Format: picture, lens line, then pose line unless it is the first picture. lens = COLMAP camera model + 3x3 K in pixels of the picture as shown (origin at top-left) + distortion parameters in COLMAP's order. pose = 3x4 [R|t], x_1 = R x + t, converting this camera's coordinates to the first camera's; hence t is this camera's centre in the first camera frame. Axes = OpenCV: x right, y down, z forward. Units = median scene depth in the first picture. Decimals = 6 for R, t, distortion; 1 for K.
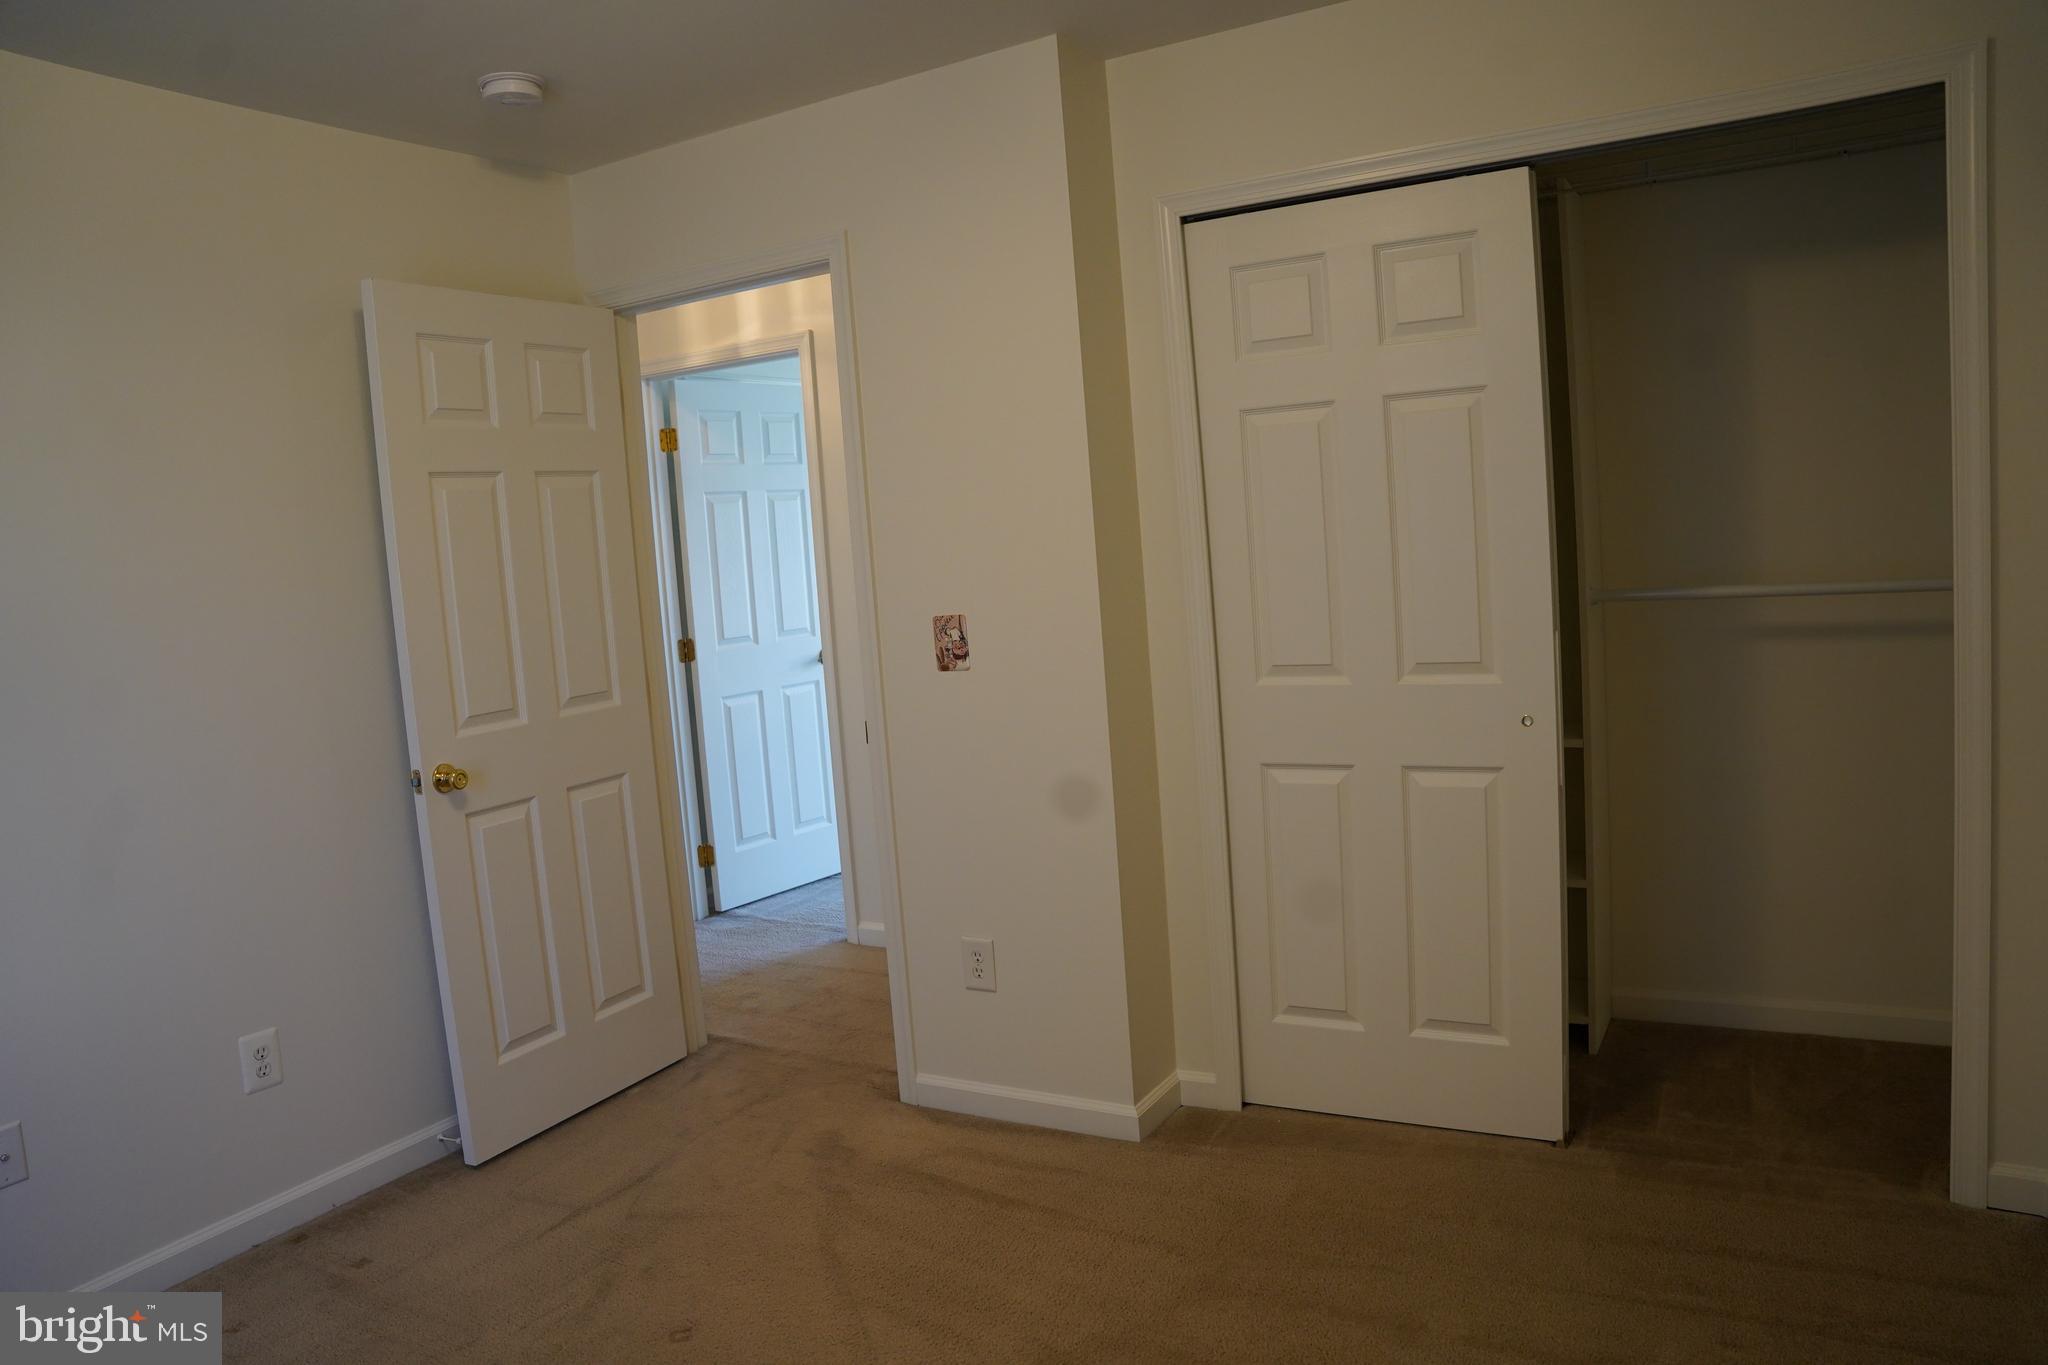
lens RADIAL K [[1408.4, 0, 1024.0], [0, 1408.4, 682.5], [0, 0, 1]] dist [-0.179120, 0.127976]
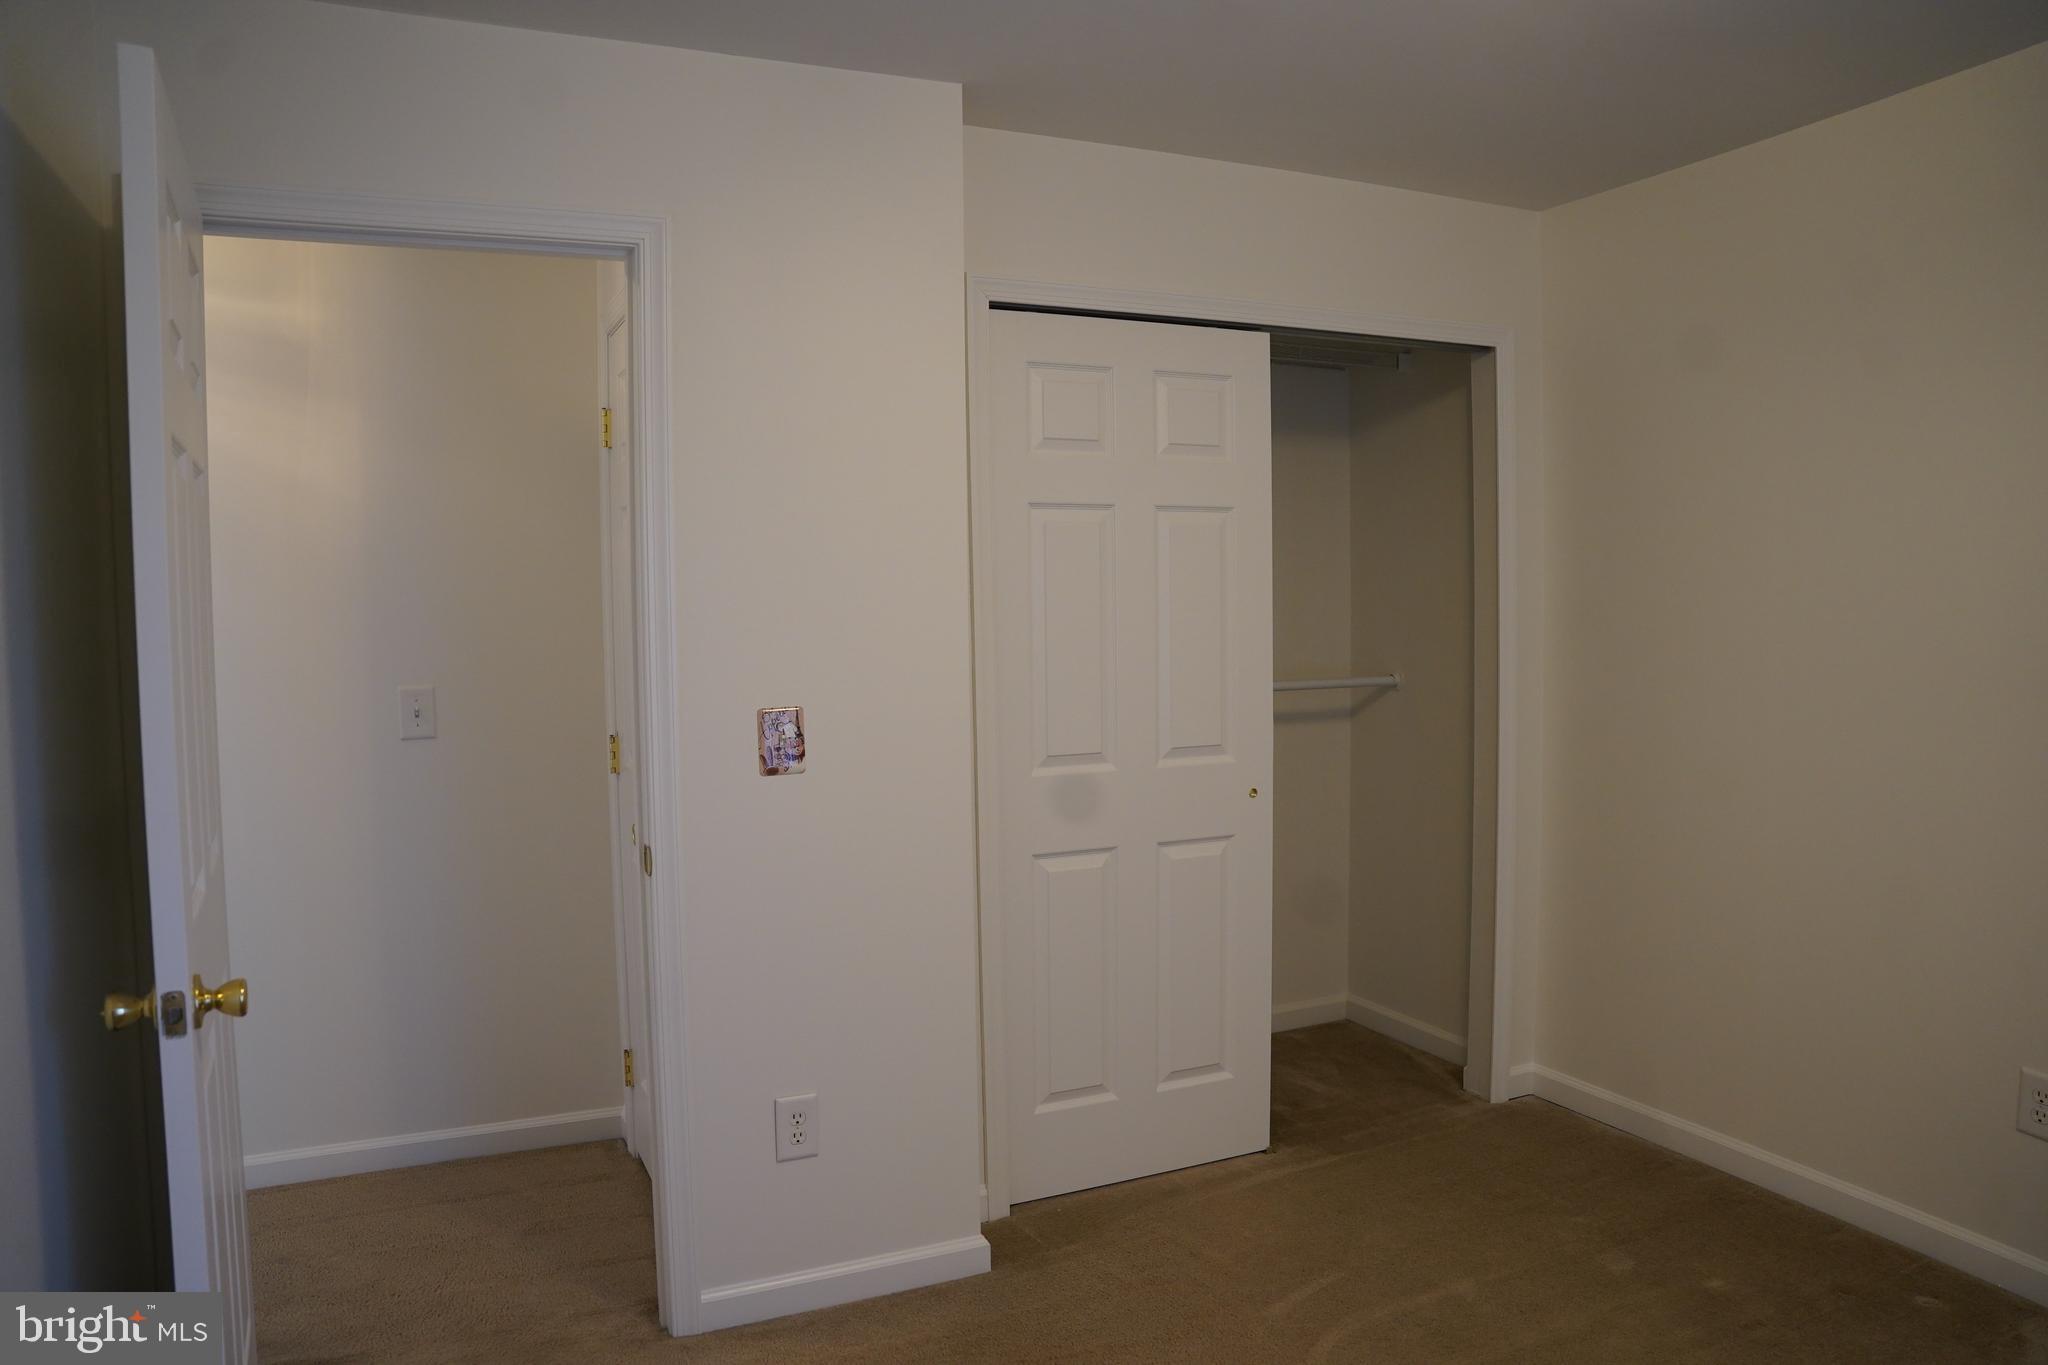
lens RADIAL K [[1408.4, 0, 1024.0], [0, 1408.4, 682.5], [0, 0, 1]] dist [-0.179120, 0.127976]
pose [[0.573387, 0.017016, 0.819108, -0.675265], [0.057337, 0.996499, -0.060838, -0.004362], [-0.817276, 0.081849, 0.570404, 0.432396]]
